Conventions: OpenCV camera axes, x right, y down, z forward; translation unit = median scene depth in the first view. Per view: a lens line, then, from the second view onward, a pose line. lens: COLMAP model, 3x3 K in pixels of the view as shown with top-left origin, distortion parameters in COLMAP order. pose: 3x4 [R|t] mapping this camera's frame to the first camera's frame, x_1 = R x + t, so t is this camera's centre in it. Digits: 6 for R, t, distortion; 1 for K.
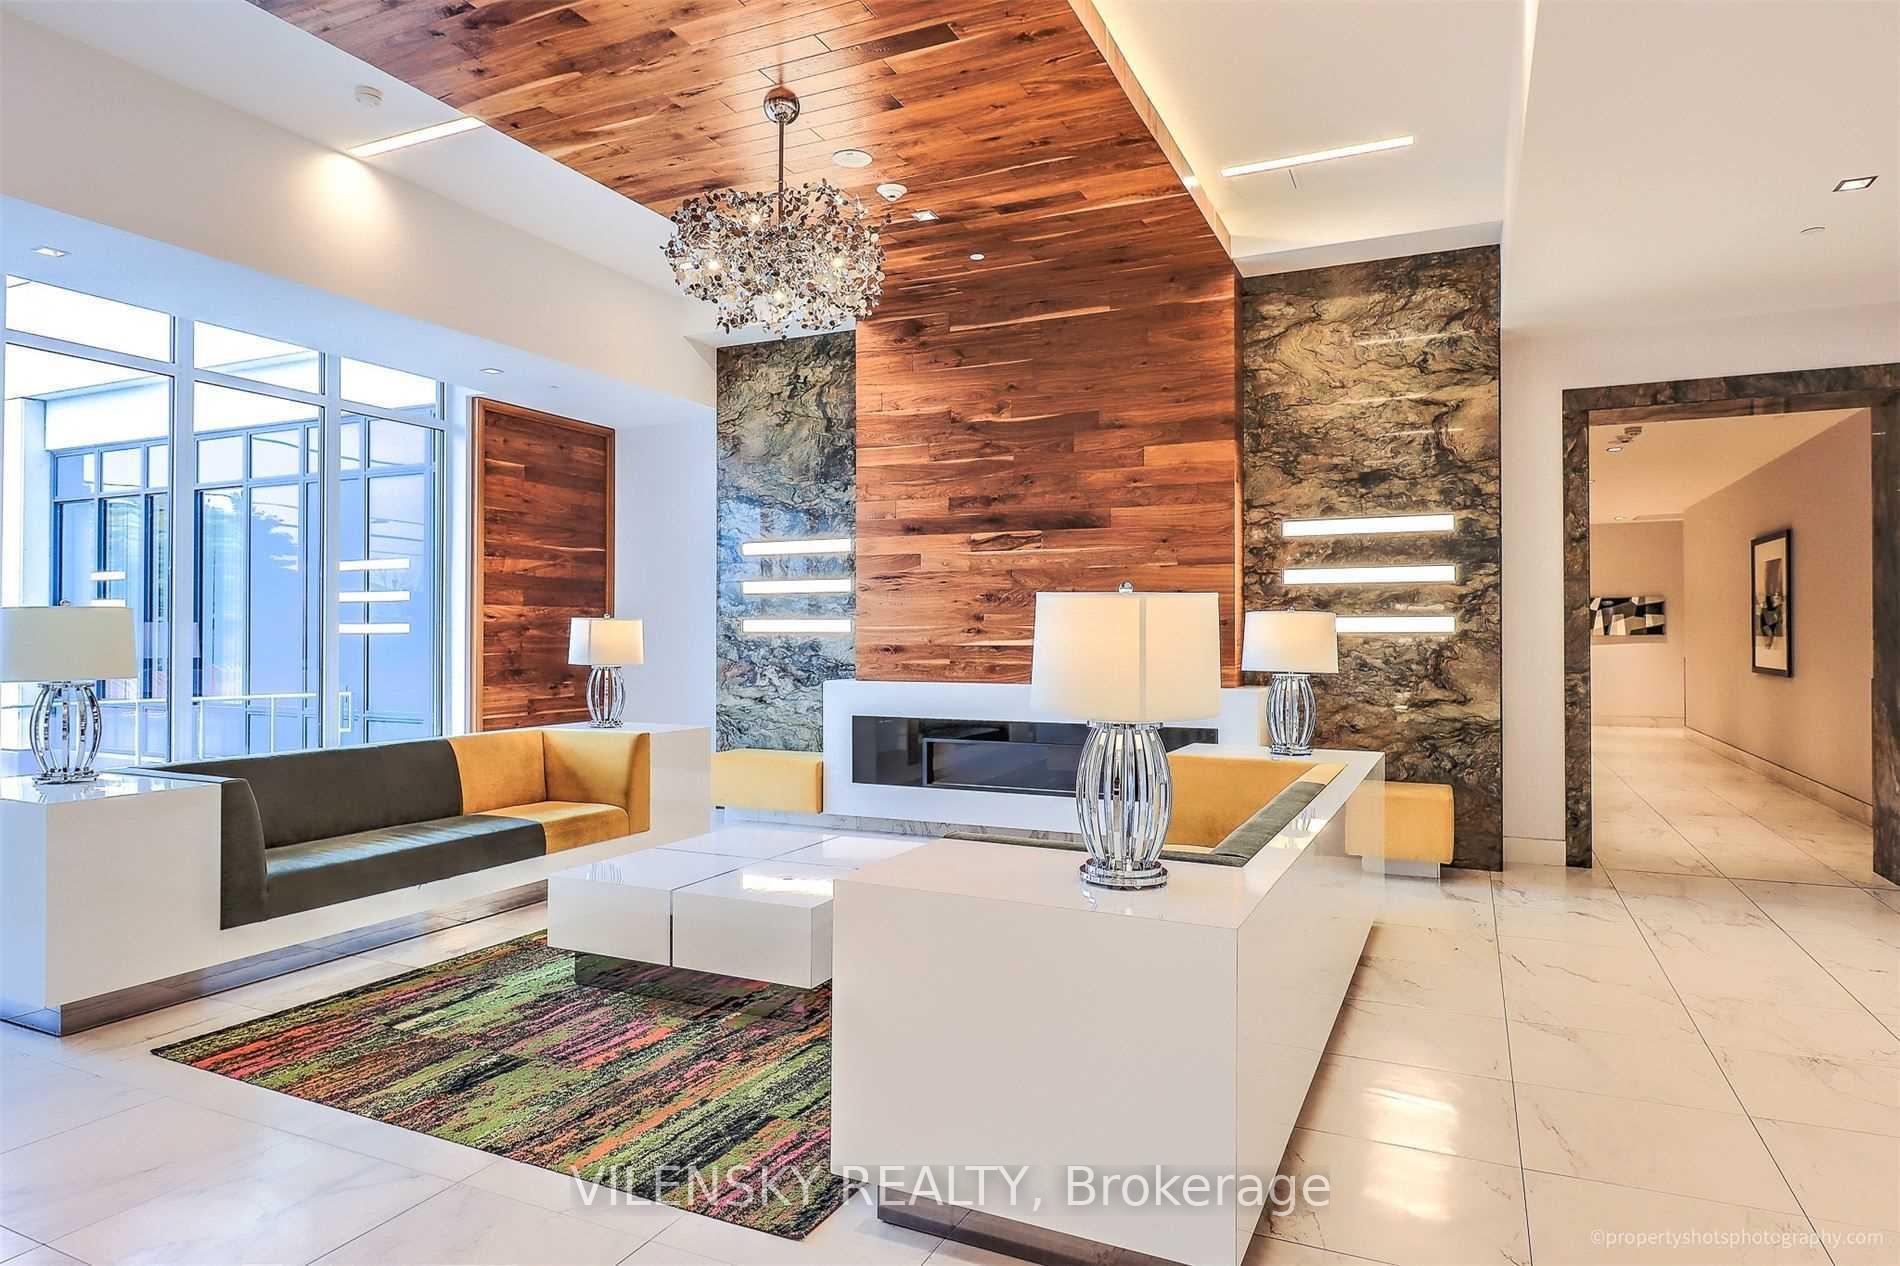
lens RADIAL K [[1124.1, 0, 944.0], [0, 1124.1, 627.2], [0, 0, 1]] dist [-0.000314, -0.003959]
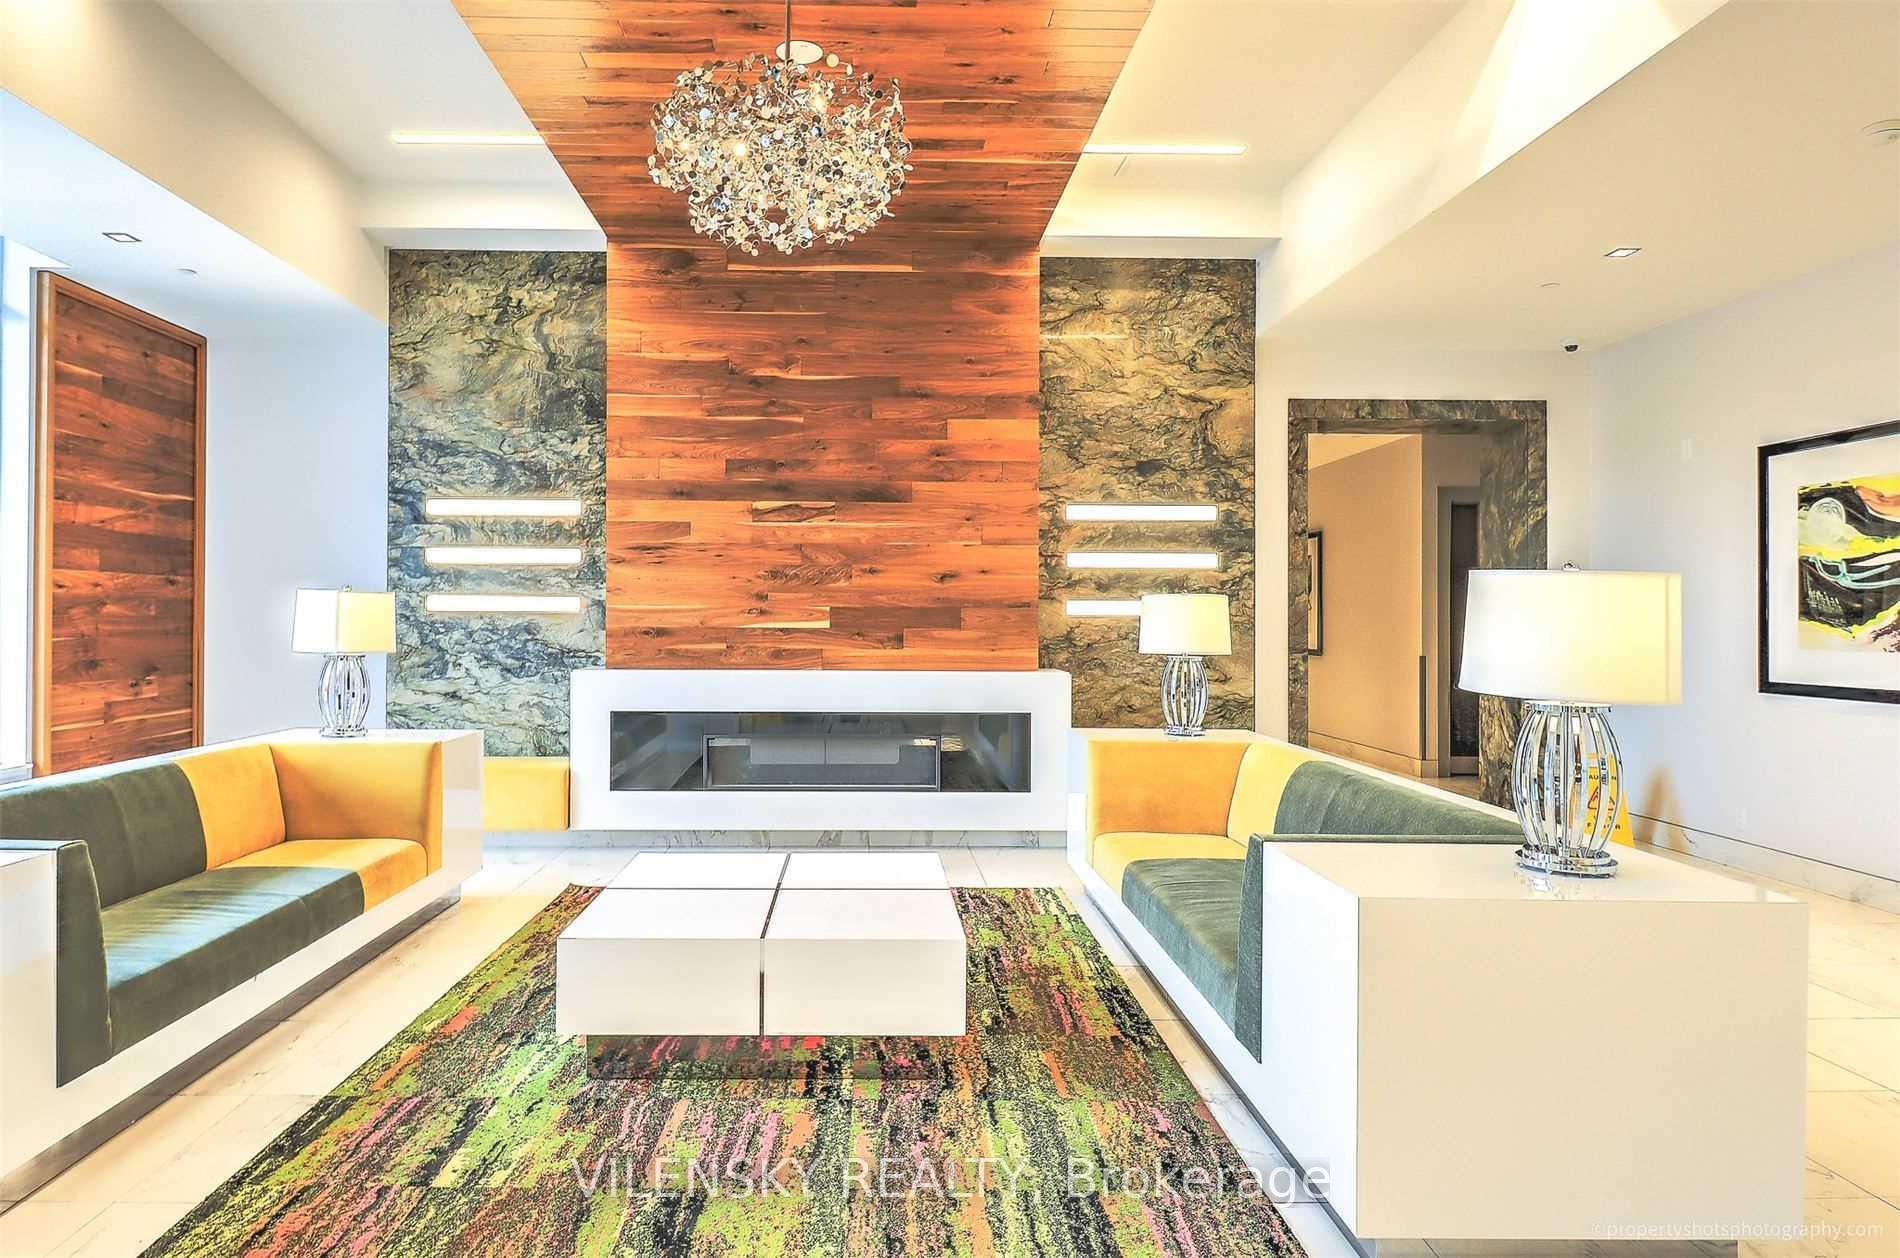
lens RADIAL K [[1168.9, 0, 886.8], [0, 1168.9, 618.0], [0, 0, 1]] dist [0.001672, -0.011019]
pose [[0.895493, 0.005150, 0.445046, -0.308583], [-0.008272, 0.999953, 0.005072, 0.003113], [-0.444999, -0.008224, 0.895493, 0.135305]]
